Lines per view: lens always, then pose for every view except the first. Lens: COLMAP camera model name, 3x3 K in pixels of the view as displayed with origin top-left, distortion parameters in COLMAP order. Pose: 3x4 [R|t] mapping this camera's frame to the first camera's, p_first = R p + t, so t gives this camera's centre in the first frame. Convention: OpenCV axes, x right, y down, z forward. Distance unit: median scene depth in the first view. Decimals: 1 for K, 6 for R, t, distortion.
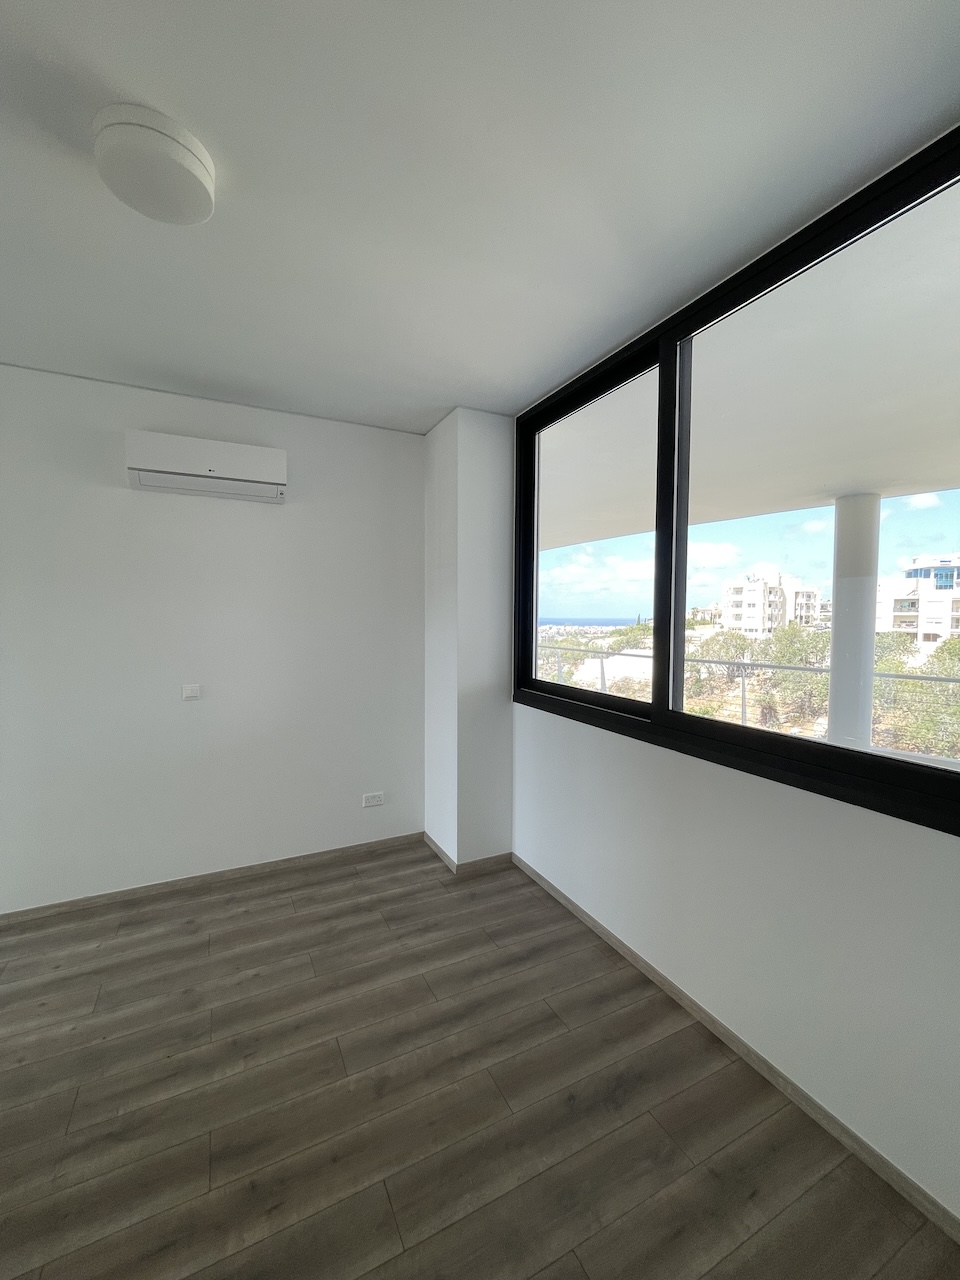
lens RADIAL K [[517.5, 0, 480.0], [0, 517.5, 640.0], [0, 0, 1]] dist [-0.000007, 0.000504]
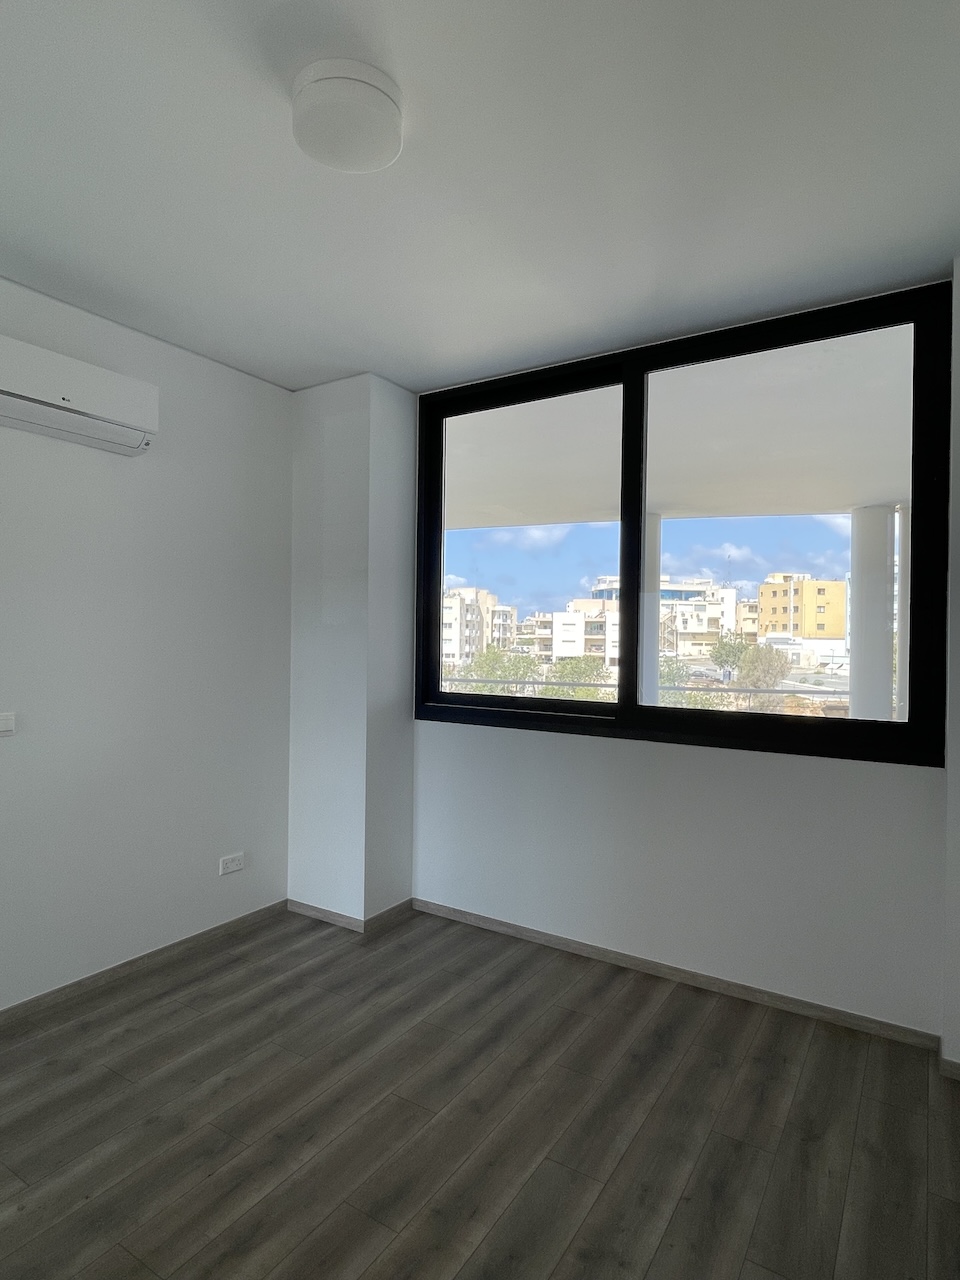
lens RADIAL K [[715.5, 0, 480.0], [0, 715.5, 640.0], [0, 0, 1]] dist [-0.000960, -0.000745]
pose [[0.859193, 0.007030, 0.511603, -0.506619], [0.014609, 0.999161, -0.038264, 0.038187], [-0.511443, 0.040350, 0.858370, -0.090039]]
